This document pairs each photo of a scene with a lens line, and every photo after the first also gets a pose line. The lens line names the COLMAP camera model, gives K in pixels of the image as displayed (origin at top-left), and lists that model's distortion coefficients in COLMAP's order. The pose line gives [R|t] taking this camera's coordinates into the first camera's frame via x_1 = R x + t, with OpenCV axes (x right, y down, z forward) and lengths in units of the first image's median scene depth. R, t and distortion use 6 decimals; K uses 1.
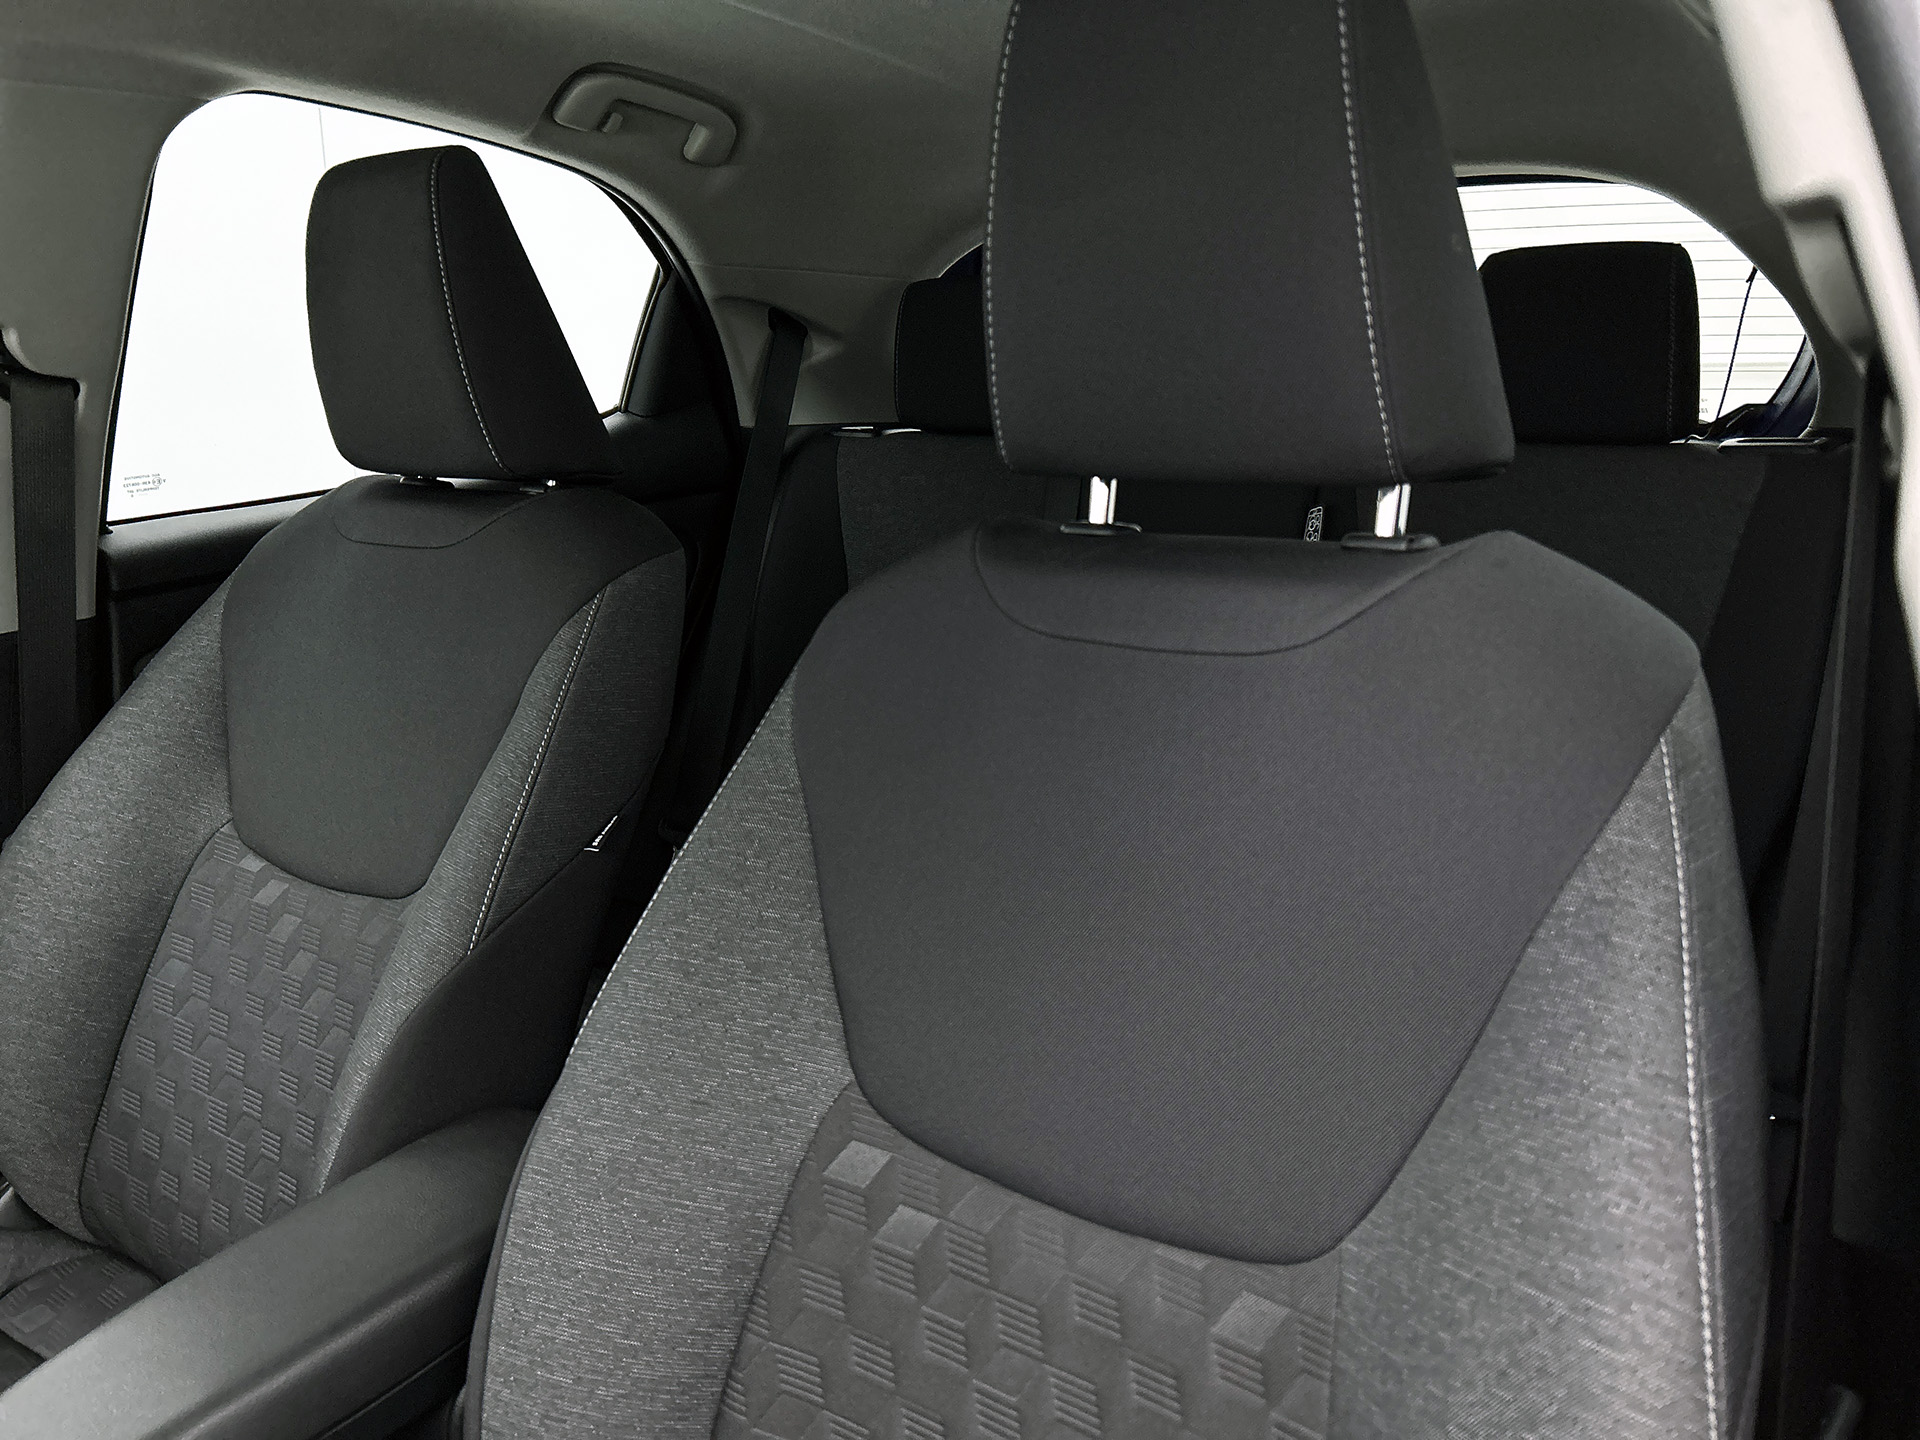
lens RADIAL K [[1473.7, 0, 978.8], [0, 1473.7, 726.4], [0, 0, 1]] dist [0.042598, -0.041793]
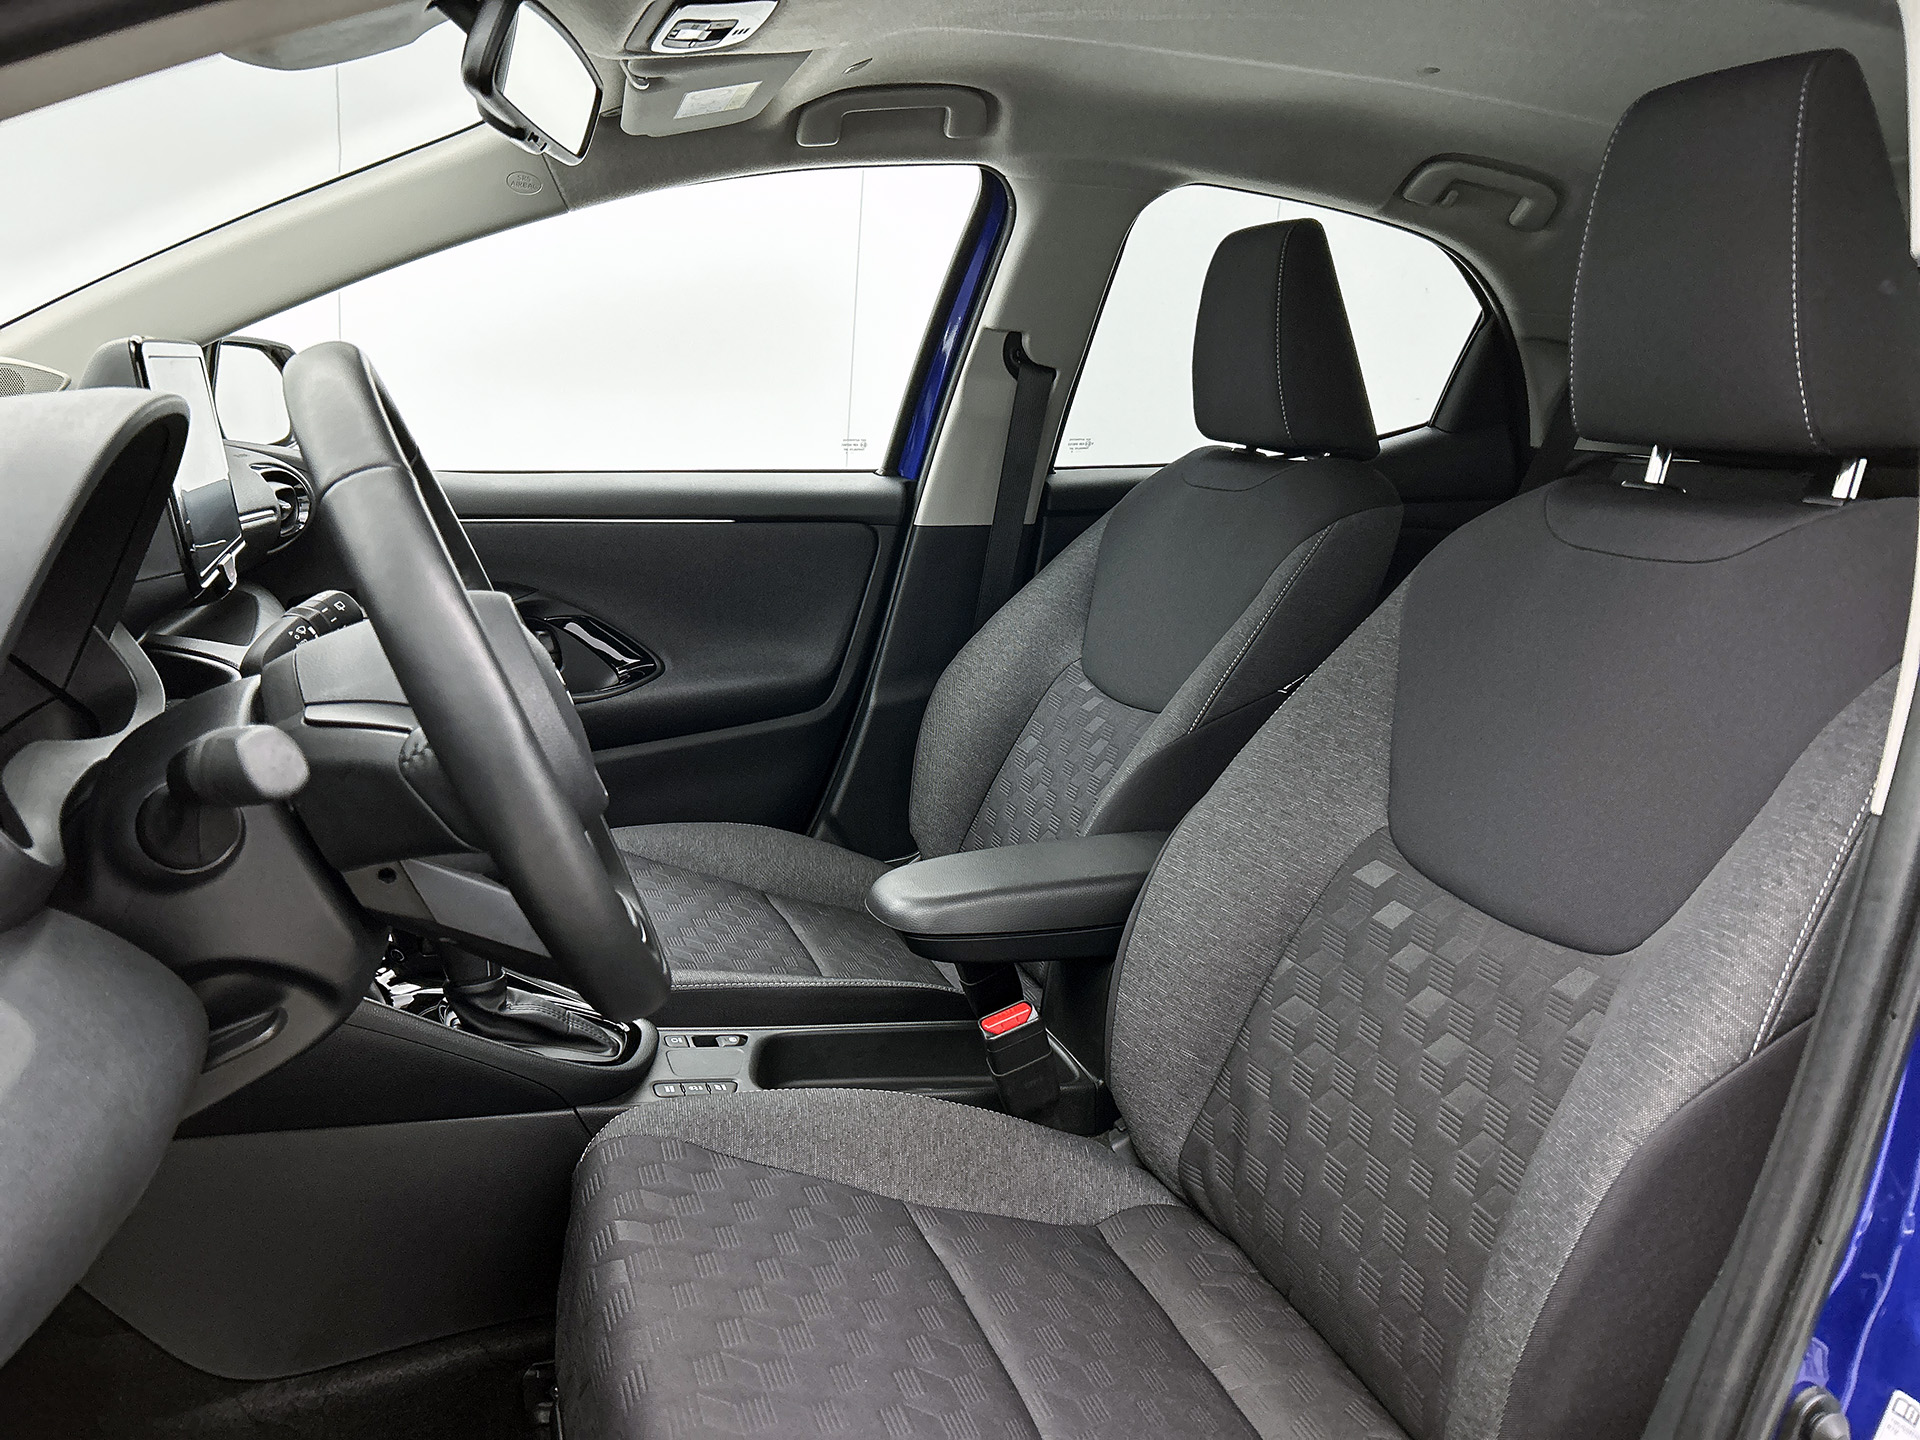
lens RADIAL K [[1473.7, 0, 943.5], [0, 1473.7, 733.0], [0, 0, 1]] dist [0.042598, -0.041793]
pose [[0.814268, 0.186830, -0.549602, 0.235852], [-0.204364, 0.978440, 0.029832, 0.125664], [0.543326, 0.088028, 0.834894, -0.345235]]
